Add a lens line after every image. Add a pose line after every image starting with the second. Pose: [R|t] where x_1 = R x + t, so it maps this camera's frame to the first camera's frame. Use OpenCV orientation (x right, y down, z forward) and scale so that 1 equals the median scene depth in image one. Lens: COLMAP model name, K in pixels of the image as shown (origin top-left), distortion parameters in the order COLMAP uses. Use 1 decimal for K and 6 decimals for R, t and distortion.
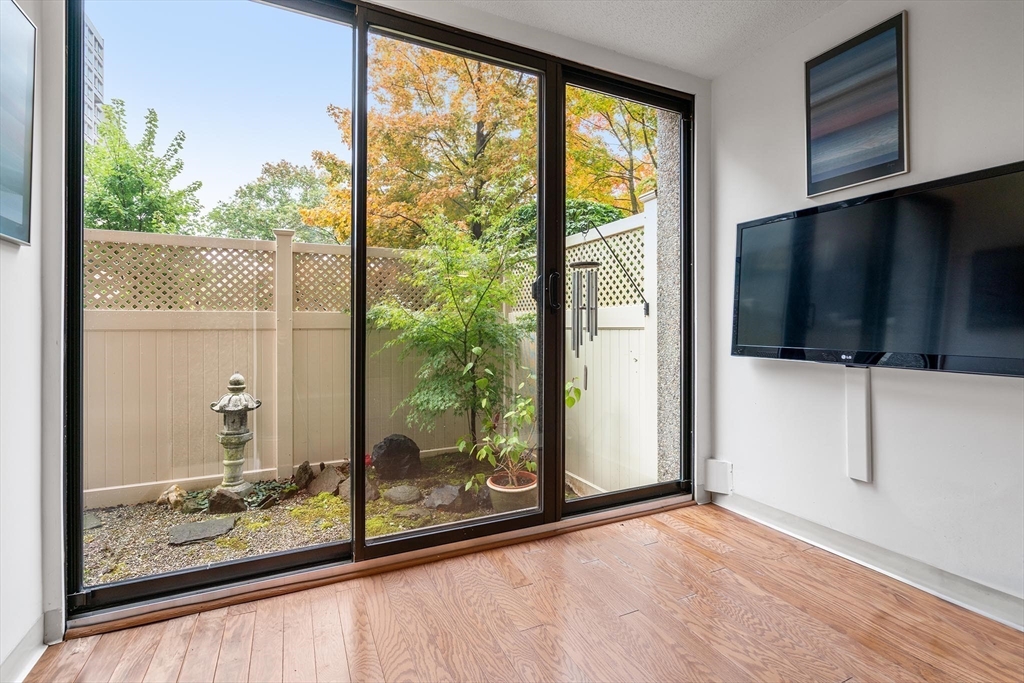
lens RADIAL K [[472.4, 0, 514.7], [0, 472.4, 332.7], [0, 0, 1]] dist [-0.001609, -0.000152]
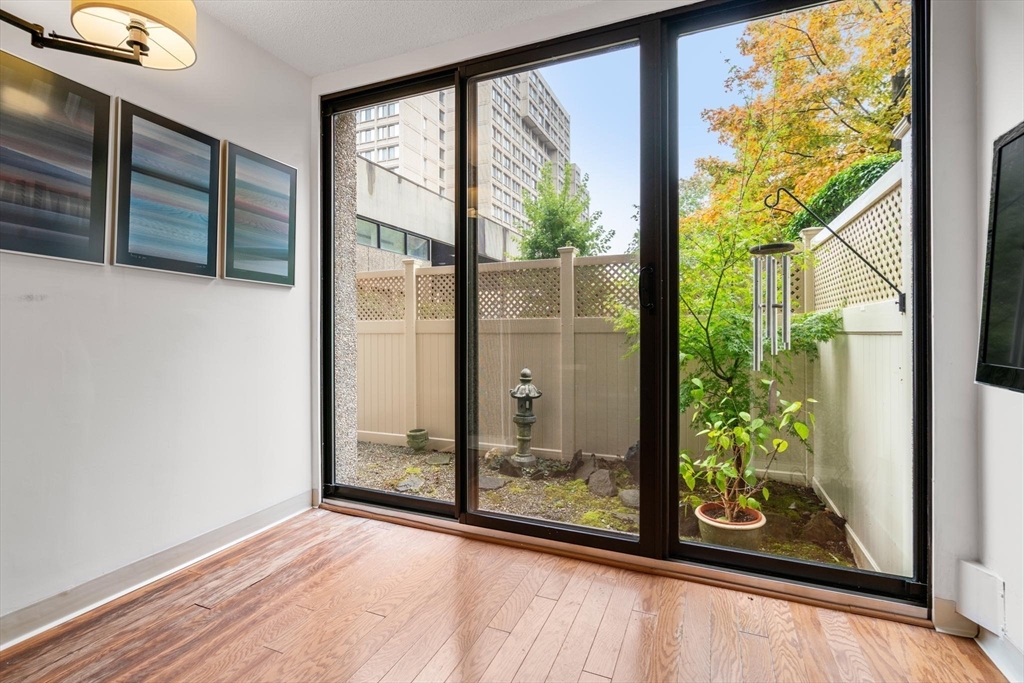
lens RADIAL K [[468.9, 0, 512.0], [0, 468.9, 338.8], [0, 0, 1]] dist [-0.002934, 0.000716]
pose [[0.664075, 0.012509, -0.747561, 0.365830], [-0.010746, 0.999916, 0.007186, -0.000134], [0.747589, 0.003262, 0.664154, 0.164828]]
